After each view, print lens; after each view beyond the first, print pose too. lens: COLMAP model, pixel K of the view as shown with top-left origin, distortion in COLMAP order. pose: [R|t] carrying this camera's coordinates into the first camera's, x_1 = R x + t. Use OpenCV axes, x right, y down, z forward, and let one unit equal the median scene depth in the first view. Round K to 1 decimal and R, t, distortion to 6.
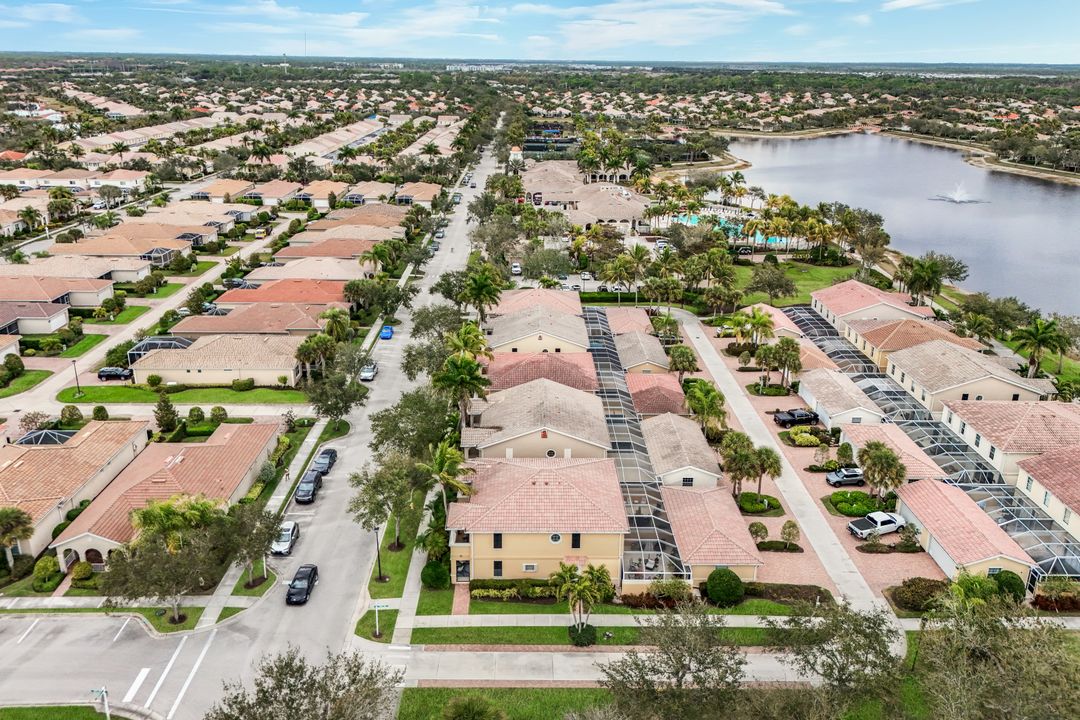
lens RADIAL K [[783.6, 0, 540.0], [0, 783.6, 360.0], [0, 0, 1]] dist [0.072685, -0.066254]
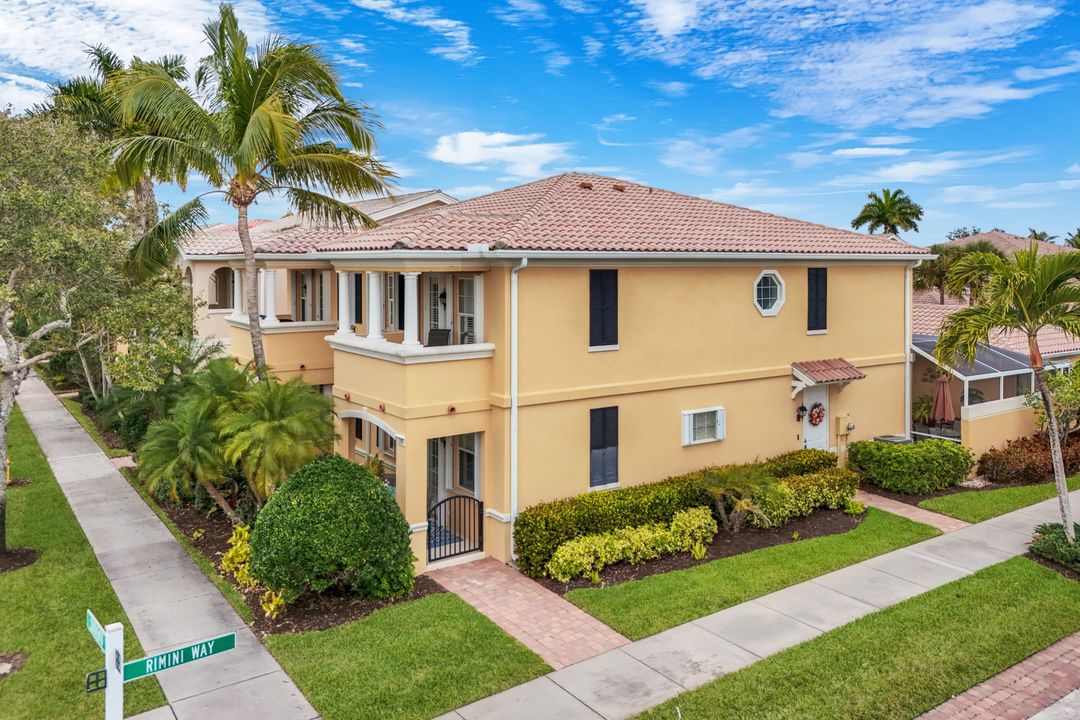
lens RADIAL K [[783.6, 0, 540.0], [0, 783.6, 360.0], [0, 0, 1]] dist [0.072685, -0.066254]
pose [[0.826979, -0.075501, 0.557140, -0.110592], [0.212426, 0.959449, -0.185291, 0.161038], [-0.520557, 0.271583, 0.809483, 0.474164]]
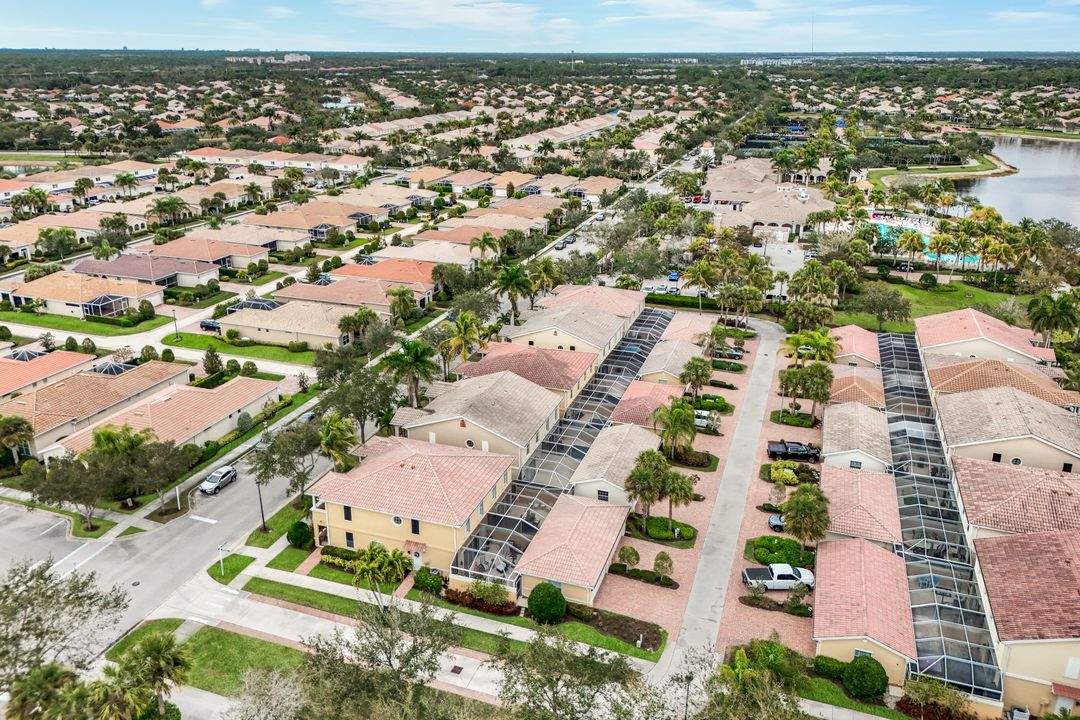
lens RADIAL K [[789.6, 0, 540.0], [0, 789.6, 360.0], [0, 0, 1]] dist [0.075922, -0.064145]
pose [[0.938160, 0.117898, -0.325509, 0.286451], [-0.117121, 0.992873, 0.022056, -0.013525], [0.325790, 0.017431, 0.945282, 0.048799]]
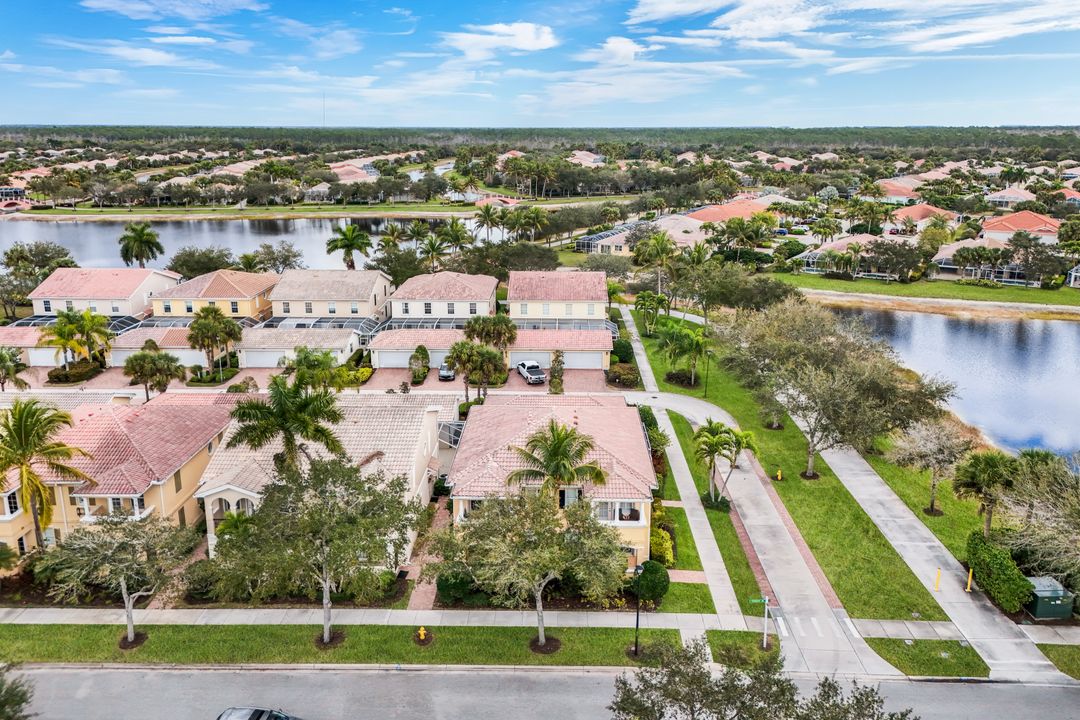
lens RADIAL K [[789.6, 0, 540.0], [0, 789.6, 360.0], [0, 0, 1]] dist [0.075922, -0.064145]
pose [[0.044706, -0.295587, 0.954269, -0.428860], [0.358018, 0.896516, 0.260925, -0.065552], [-0.932644, 0.329980, 0.145905, 0.536887]]
